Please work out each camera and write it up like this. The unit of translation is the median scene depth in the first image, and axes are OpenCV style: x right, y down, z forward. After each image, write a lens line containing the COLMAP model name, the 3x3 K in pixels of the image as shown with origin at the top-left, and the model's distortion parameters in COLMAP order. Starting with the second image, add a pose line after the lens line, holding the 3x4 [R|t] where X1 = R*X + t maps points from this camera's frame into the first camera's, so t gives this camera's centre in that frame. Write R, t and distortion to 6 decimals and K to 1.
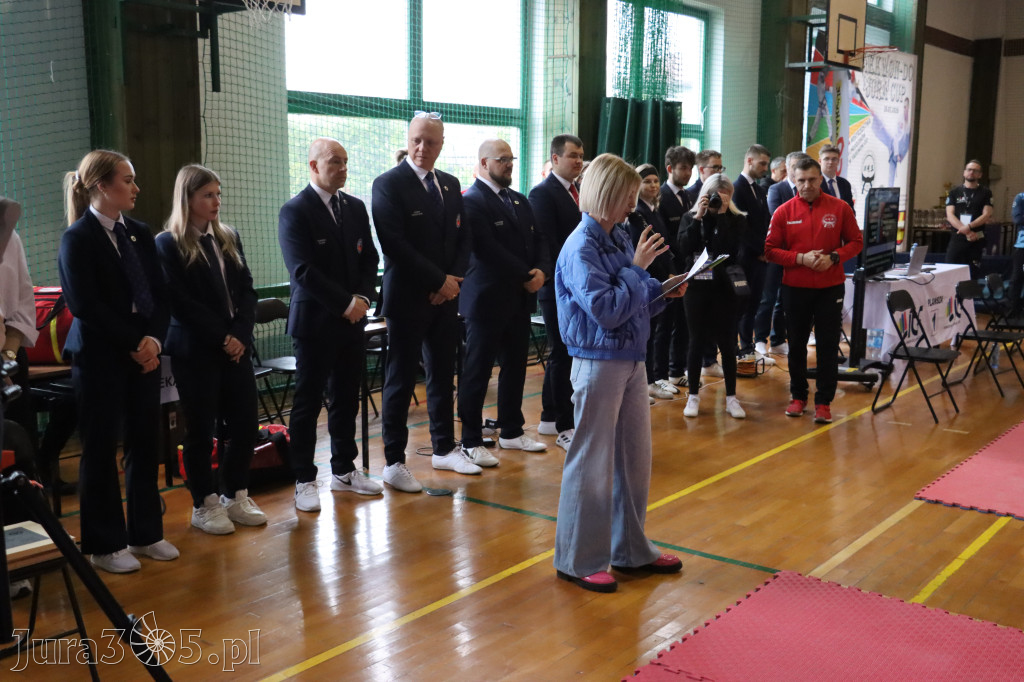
lens RADIAL K [[1083.2, 0, 514.5], [0, 1083.2, 358.8], [0, 0, 1]] dist [-0.192964, 0.490544]
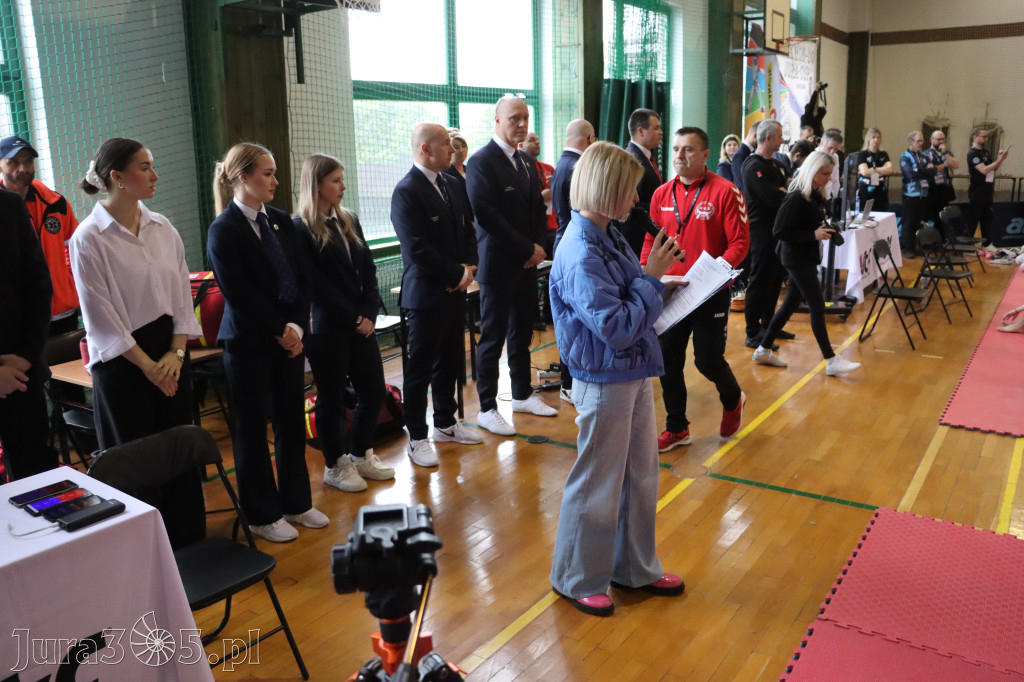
lens RADIAL K [[823.9, 0, 511.7], [0, 823.9, 347.4], [0, 0, 1]] dist [-0.177218, 0.138570]
pose [[0.998371, -0.039171, 0.041476, -0.106818], [0.035779, 0.996186, 0.079578, -0.032965], [-0.044435, -0.077965, 0.995965, 0.127248]]
